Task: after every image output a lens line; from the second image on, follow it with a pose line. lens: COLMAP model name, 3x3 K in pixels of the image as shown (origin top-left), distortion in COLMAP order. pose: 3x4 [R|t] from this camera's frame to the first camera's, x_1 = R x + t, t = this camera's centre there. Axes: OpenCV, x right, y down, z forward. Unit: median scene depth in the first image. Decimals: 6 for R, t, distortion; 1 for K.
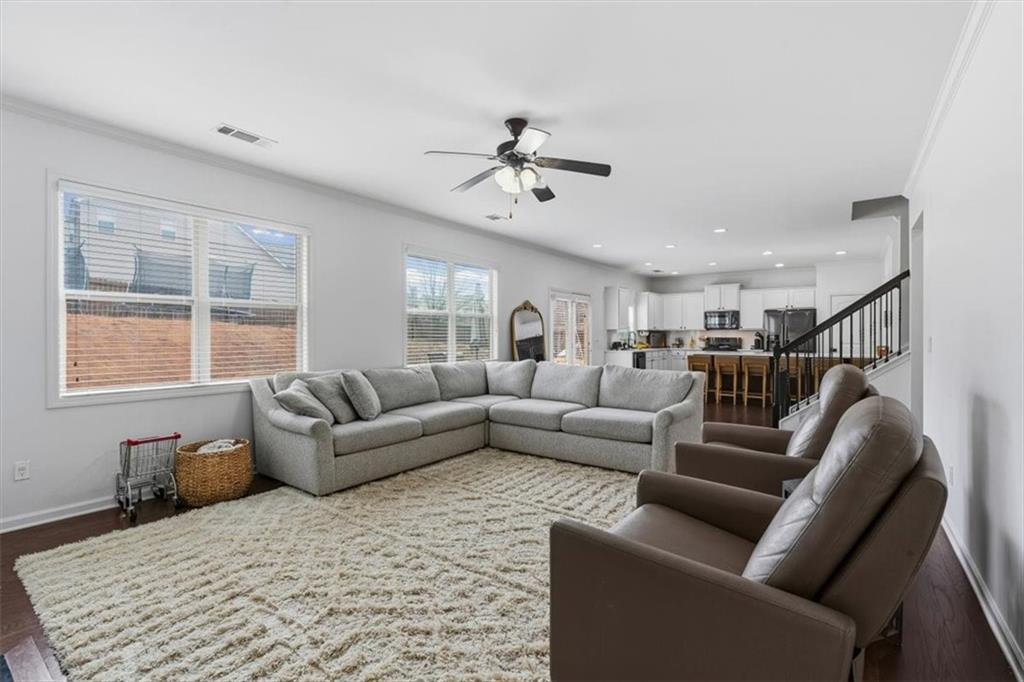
lens RADIAL K [[472.0, 0, 521.2], [0, 472.0, 337.0], [0, 0, 1]] dist [-0.005910, -0.000145]
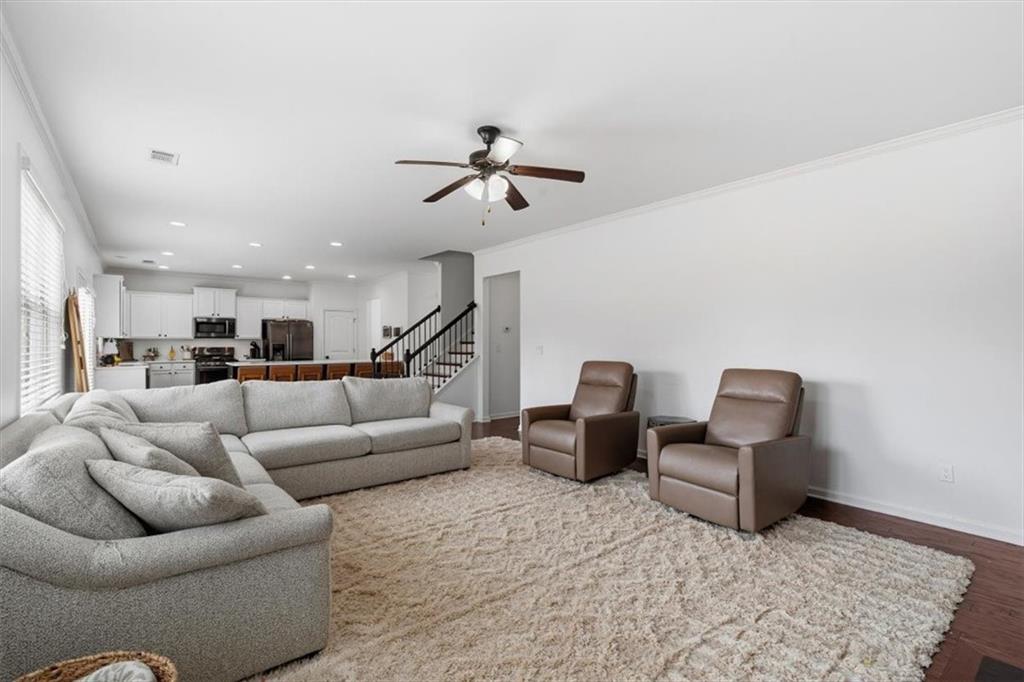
lens RADIAL K [[472.0, 0, 513.2], [0, 472.0, 343.9], [0, 0, 1]] dist [-0.005910, -0.000145]
pose [[0.261522, -0.002520, 0.965194, -0.298958], [0.004419, 0.999989, 0.001414, -0.003908], [-0.965188, 0.003895, 0.261530, 0.215050]]
